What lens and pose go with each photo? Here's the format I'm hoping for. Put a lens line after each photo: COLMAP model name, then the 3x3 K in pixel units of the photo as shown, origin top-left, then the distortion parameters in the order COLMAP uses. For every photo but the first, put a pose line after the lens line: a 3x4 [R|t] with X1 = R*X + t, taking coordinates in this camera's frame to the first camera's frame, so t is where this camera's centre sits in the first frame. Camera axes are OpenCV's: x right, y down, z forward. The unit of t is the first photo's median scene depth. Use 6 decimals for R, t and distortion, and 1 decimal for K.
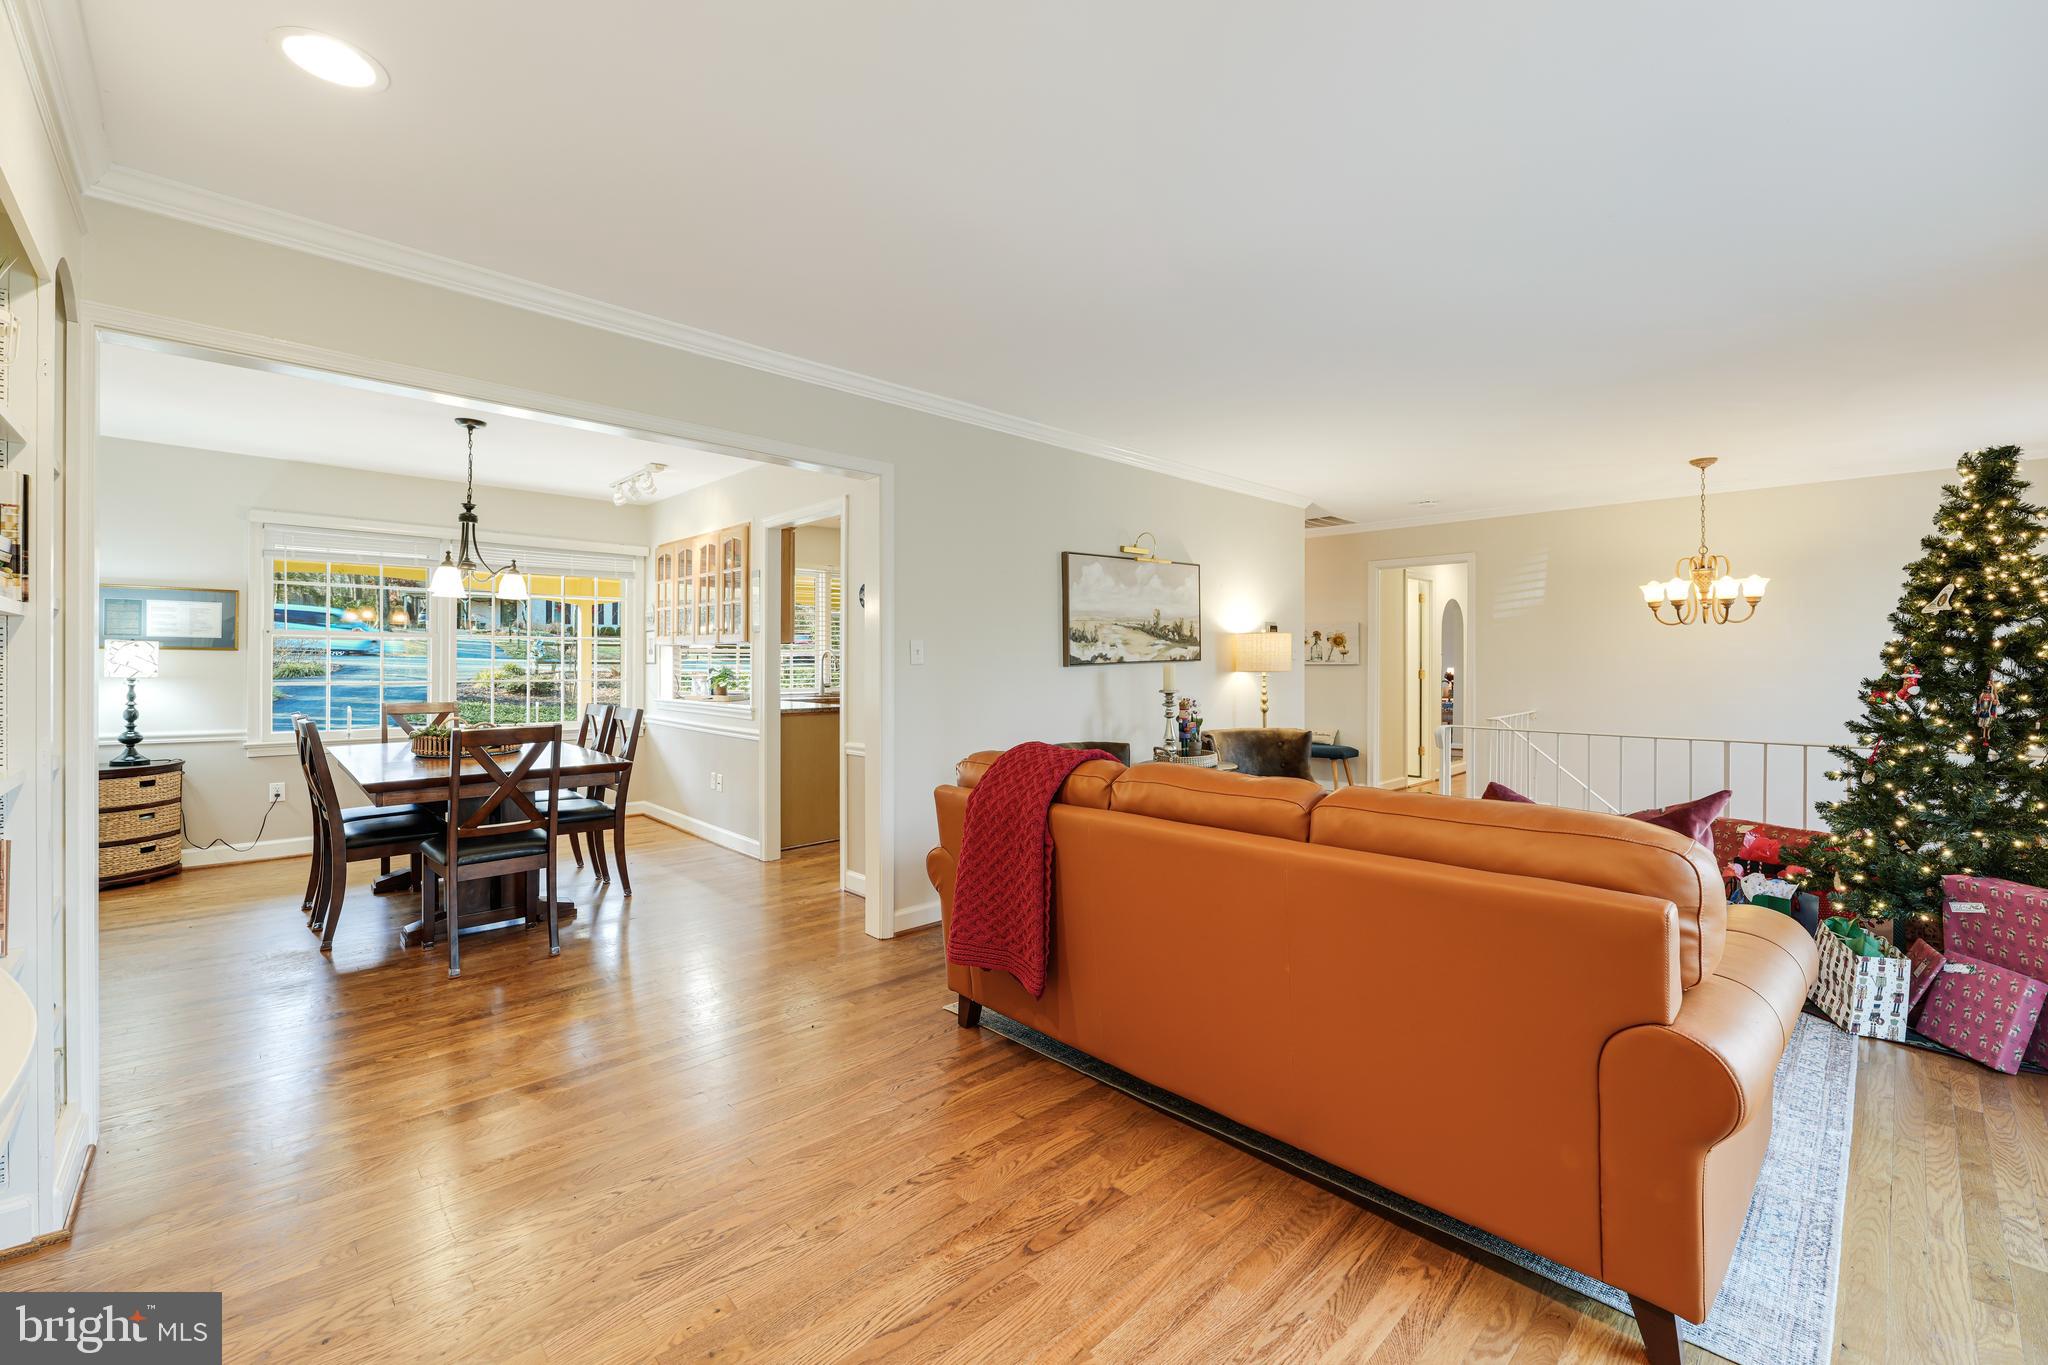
lens RADIAL K [[842.5, 0, 1033.3], [0, 842.5, 659.6], [0, 0, 1]] dist [-0.007507, 0.000034]
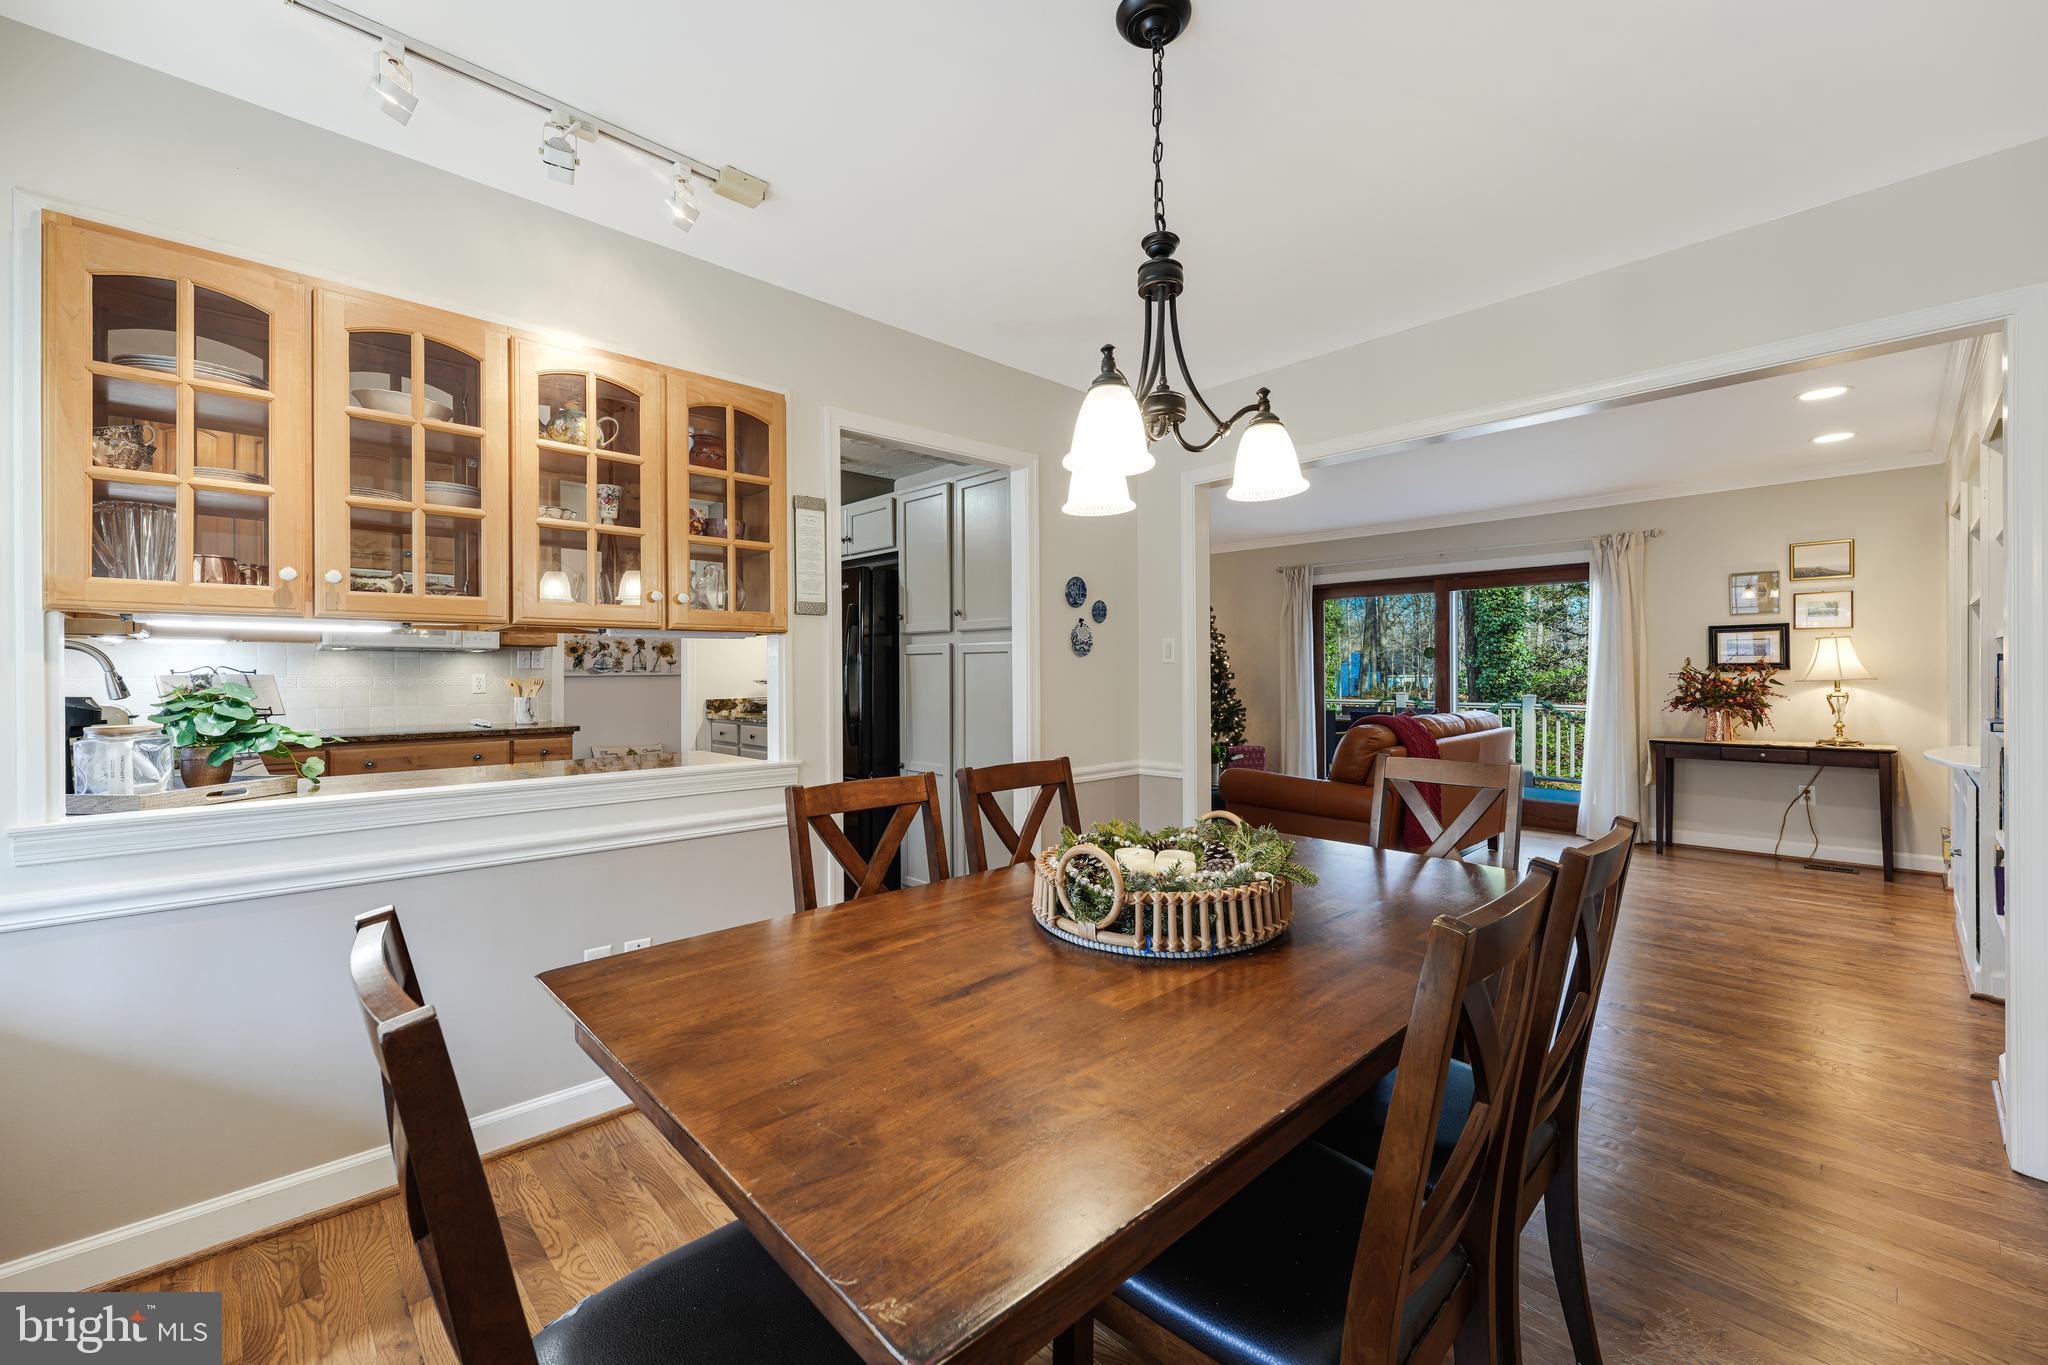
lens RADIAL K [[834.0, 0, 1035.3], [0, 834.0, 659.1], [0, 0, 1]] dist [0.001504, 0.000277]
pose [[0.004348, 0.013331, 0.999902, -1.500796], [0.002203, 0.999909, -0.013341, 0.003469], [-0.999988, 0.002261, 0.004318, 1.494861]]
